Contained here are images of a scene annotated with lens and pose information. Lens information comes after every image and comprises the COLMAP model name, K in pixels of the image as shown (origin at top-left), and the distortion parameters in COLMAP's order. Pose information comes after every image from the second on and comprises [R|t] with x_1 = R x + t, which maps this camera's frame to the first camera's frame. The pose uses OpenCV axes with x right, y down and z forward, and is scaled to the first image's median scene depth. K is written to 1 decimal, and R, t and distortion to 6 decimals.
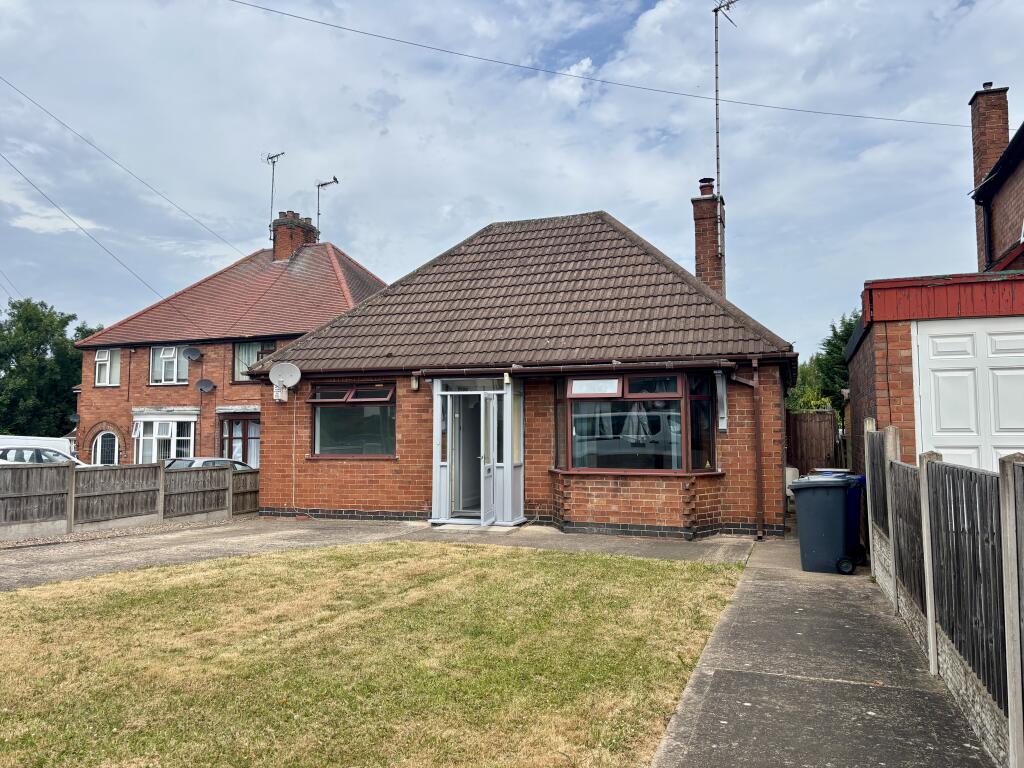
lens RADIAL K [[770.3, 0, 511.4], [0, 770.3, 379.7], [0, 0, 1]] dist [0.071425, 0.000495]
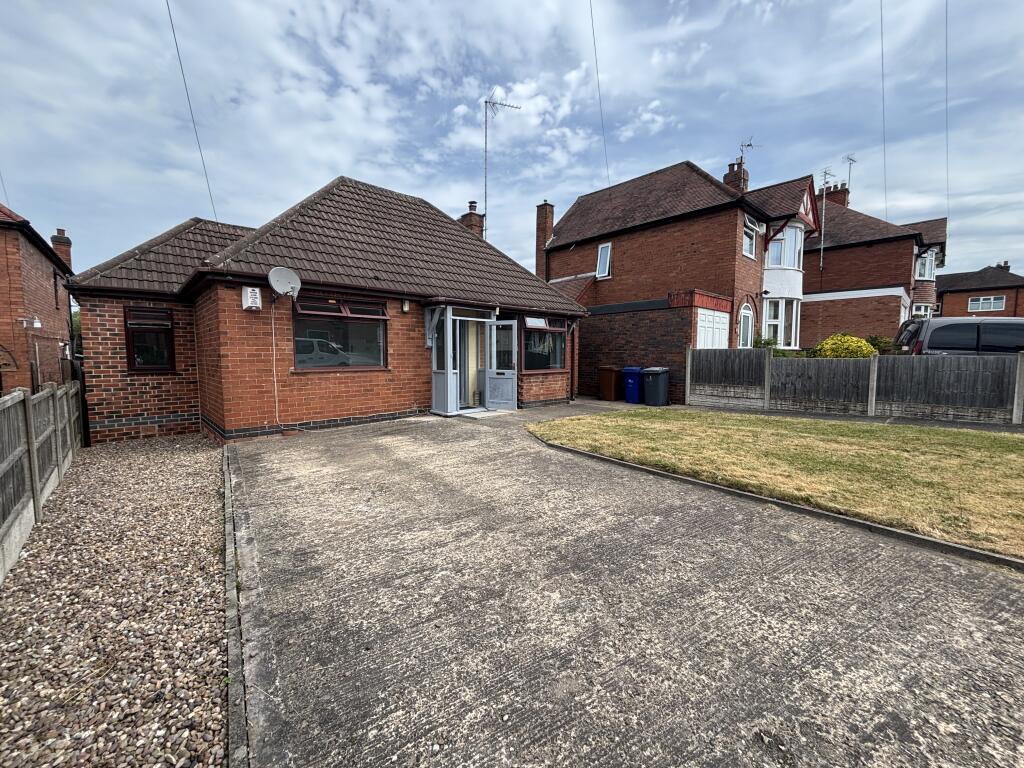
lens RADIAL K [[403.9, 0, 512.2], [0, 403.9, 384.3], [0, 0, 1]] dist [0.000078, -0.000006]
pose [[0.446989, -0.064767, 0.892192, -0.616319], [-0.066262, 0.992238, 0.105227, 0.047414], [-0.892082, -0.106153, 0.439228, 0.556666]]
